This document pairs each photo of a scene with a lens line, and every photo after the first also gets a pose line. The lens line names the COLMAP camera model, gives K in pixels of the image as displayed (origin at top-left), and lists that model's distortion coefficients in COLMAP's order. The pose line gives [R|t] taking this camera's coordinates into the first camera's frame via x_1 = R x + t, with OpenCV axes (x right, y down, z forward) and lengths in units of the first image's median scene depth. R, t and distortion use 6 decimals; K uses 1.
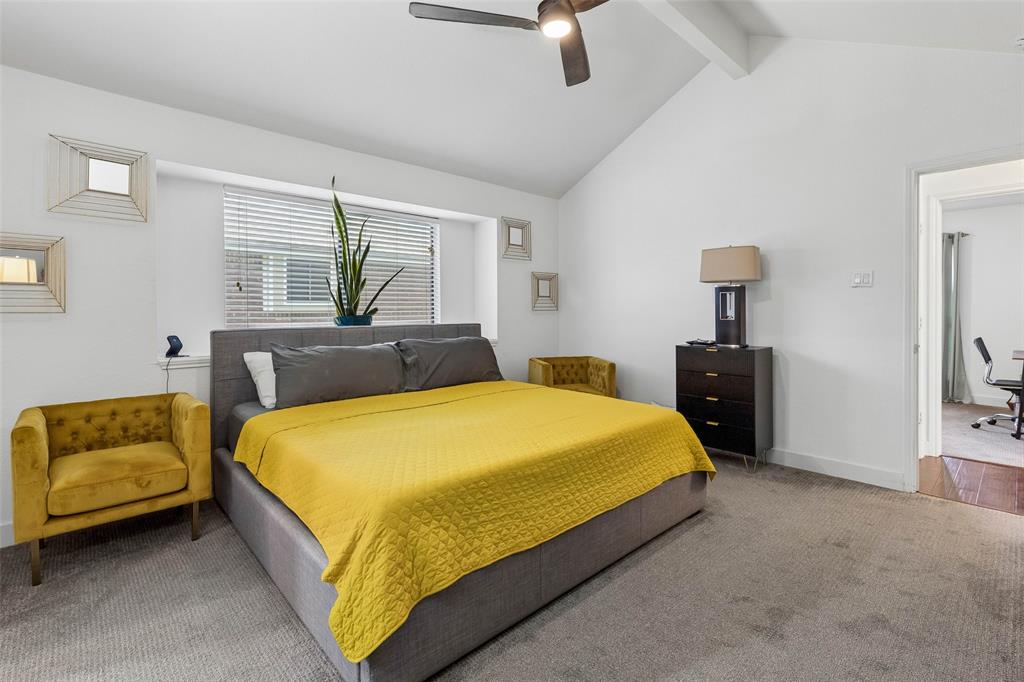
lens RADIAL K [[473.1, 0, 515.6], [0, 473.1, 307.5], [0, 0, 1]] dist [0.005378, 0.000333]
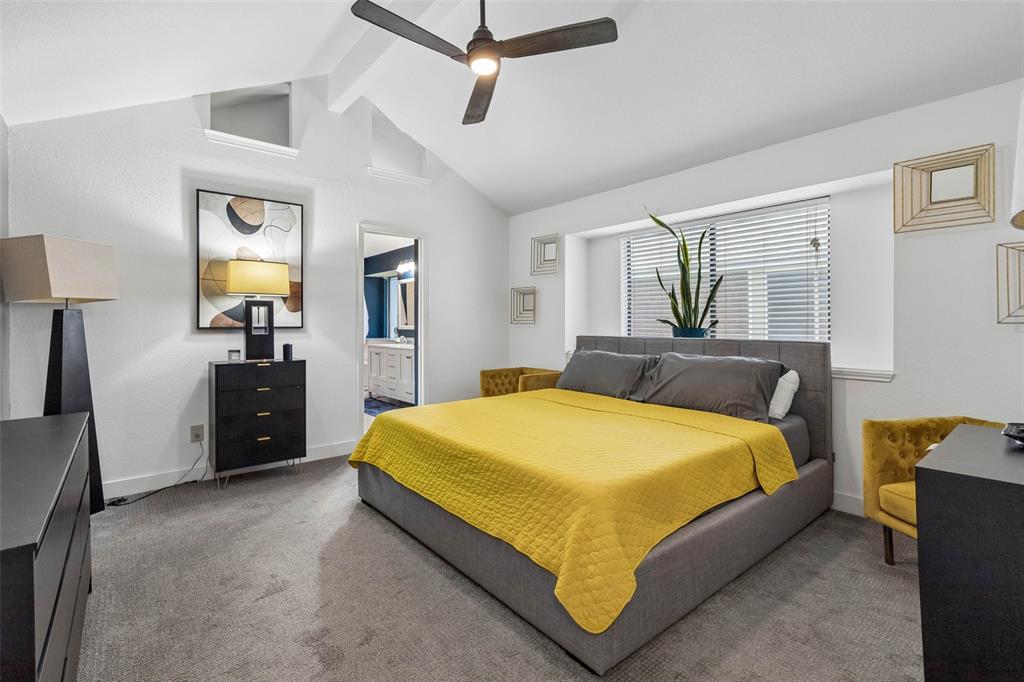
lens RADIAL K [[469.8, 0, 525.0], [0, 469.8, 319.2], [0, 0, 1]] dist [0.022403, 0.000281]
pose [[-0.046485, -0.003692, -0.998912, 1.037487], [0.008792, 0.999953, -0.004105, -0.000945], [0.998880, -0.008973, -0.046450, 1.008556]]
